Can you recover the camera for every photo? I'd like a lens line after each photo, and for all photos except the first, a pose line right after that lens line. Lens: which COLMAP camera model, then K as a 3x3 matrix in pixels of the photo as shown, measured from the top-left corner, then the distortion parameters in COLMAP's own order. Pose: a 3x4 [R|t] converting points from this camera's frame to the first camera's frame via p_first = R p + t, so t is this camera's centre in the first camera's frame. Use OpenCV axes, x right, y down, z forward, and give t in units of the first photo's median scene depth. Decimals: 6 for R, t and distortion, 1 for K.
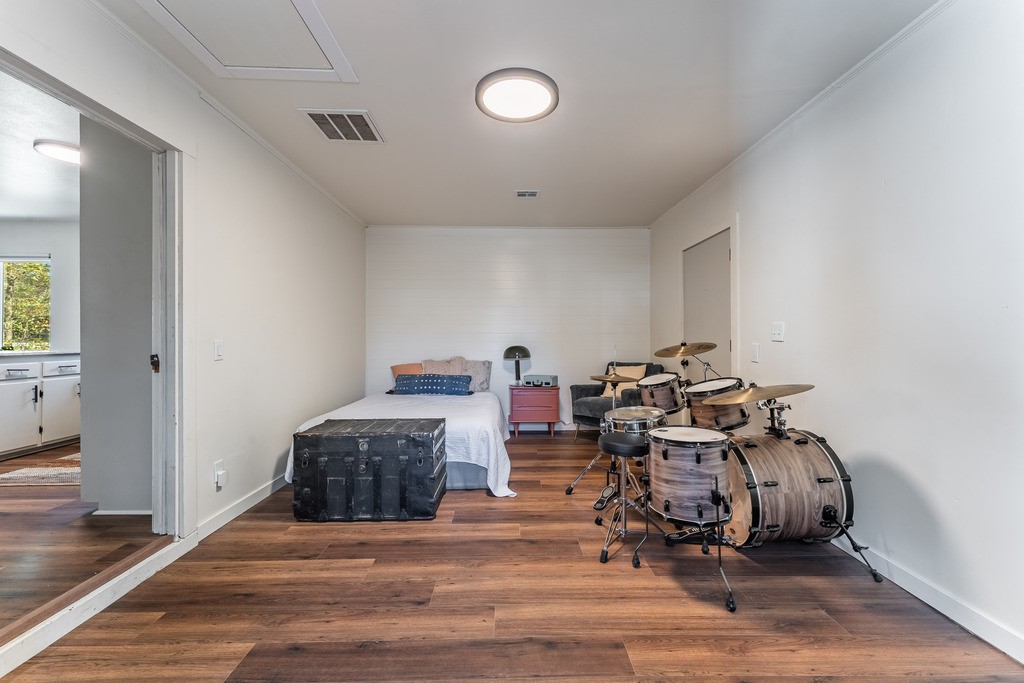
lens RADIAL K [[422.6, 0, 510.1], [0, 422.6, 339.8], [0, 0, 1]] dist [0.004326, -0.001021]
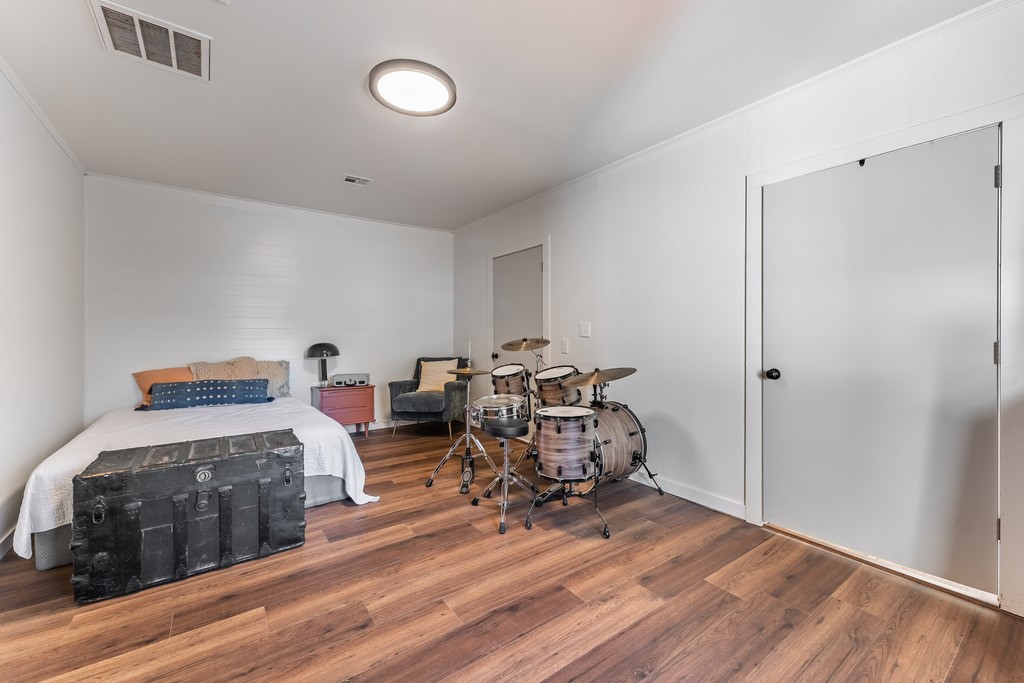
lens RADIAL K [[422.6, 0, 508.9], [0, 422.6, 339.2], [0, 0, 1]] dist [0.004326, -0.001021]
pose [[0.820023, -0.007154, 0.572286, -0.358941], [0.002553, 0.999958, 0.008843, -0.001506], [-0.572325, -0.005790, 0.820006, 0.060356]]
